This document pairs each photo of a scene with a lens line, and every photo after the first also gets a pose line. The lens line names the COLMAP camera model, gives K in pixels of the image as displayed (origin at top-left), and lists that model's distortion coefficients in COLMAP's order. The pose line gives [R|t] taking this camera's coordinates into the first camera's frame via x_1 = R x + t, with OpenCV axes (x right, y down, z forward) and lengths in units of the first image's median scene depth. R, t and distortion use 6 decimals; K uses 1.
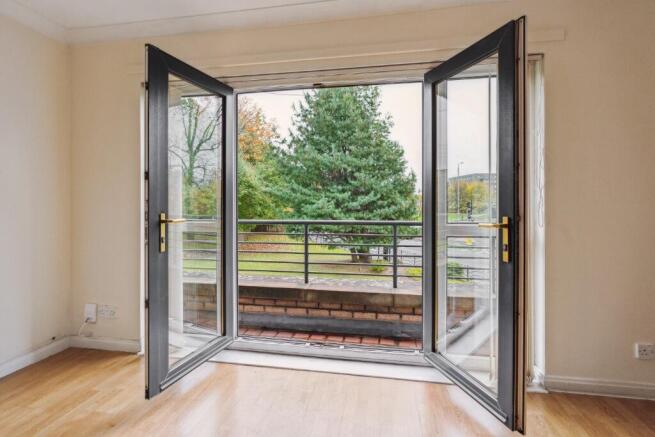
lens RADIAL K [[316.4, 0, 327.6], [0, 316.4, 200.4], [0, 0, 1]] dist [0.000049, 0.000000]
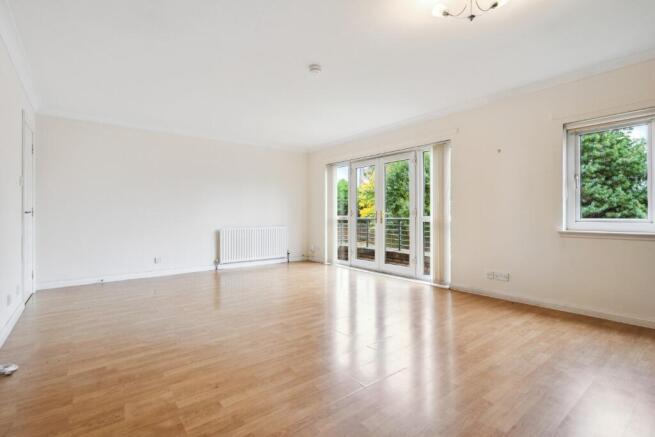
lens RADIAL K [[313.4, 0, 327.1], [0, 313.4, 211.6], [0, 0, 1]] dist [-0.000312, -0.000025]
pose [[0.741579, -0.001932, -0.670863, 1.183885], [-0.003623, 0.999970, -0.006885, 0.049947], [0.670856, 0.007536, 0.741550, -0.953735]]
